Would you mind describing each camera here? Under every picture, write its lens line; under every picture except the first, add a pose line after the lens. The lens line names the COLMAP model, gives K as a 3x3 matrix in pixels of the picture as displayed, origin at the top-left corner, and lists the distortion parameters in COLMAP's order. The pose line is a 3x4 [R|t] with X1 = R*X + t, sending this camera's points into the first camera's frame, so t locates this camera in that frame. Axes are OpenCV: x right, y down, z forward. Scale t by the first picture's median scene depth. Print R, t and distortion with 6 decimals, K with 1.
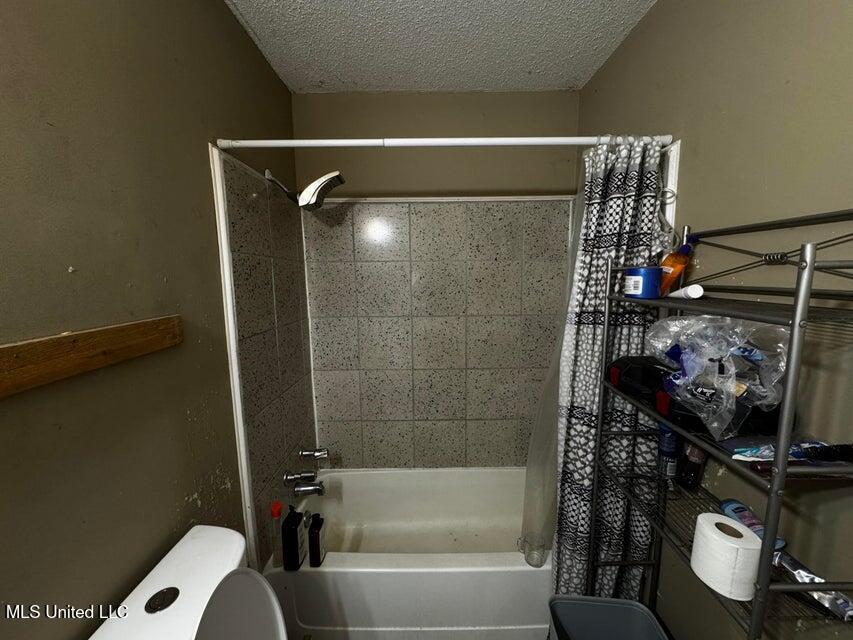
lens RADIAL K [[338.3, 0, 426.7], [0, 338.3, 321.7], [0, 0, 1]] dist [-0.000503, -0.000518]
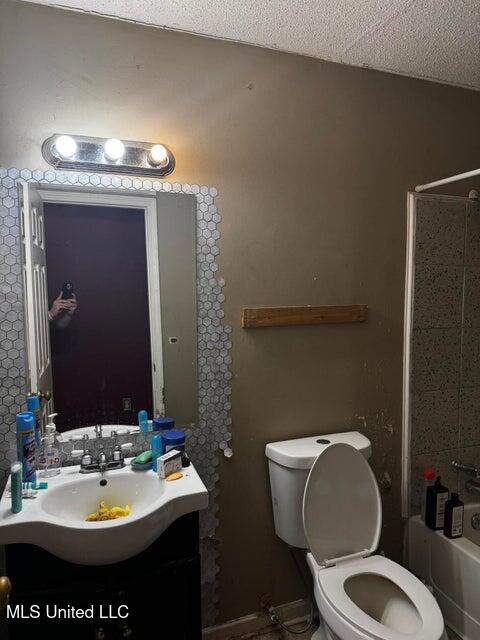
lens RADIAL K [[446.8, 0, 239.9], [0, 446.8, 320.8], [0, 0, 1]] dist [0.000079, -0.000473]
pose [[0.366153, 0.085850, -0.926586, 0.874955], [-0.126033, 0.991135, 0.042027, 0.036464], [0.921980, 0.101392, 0.373728, -0.322257]]
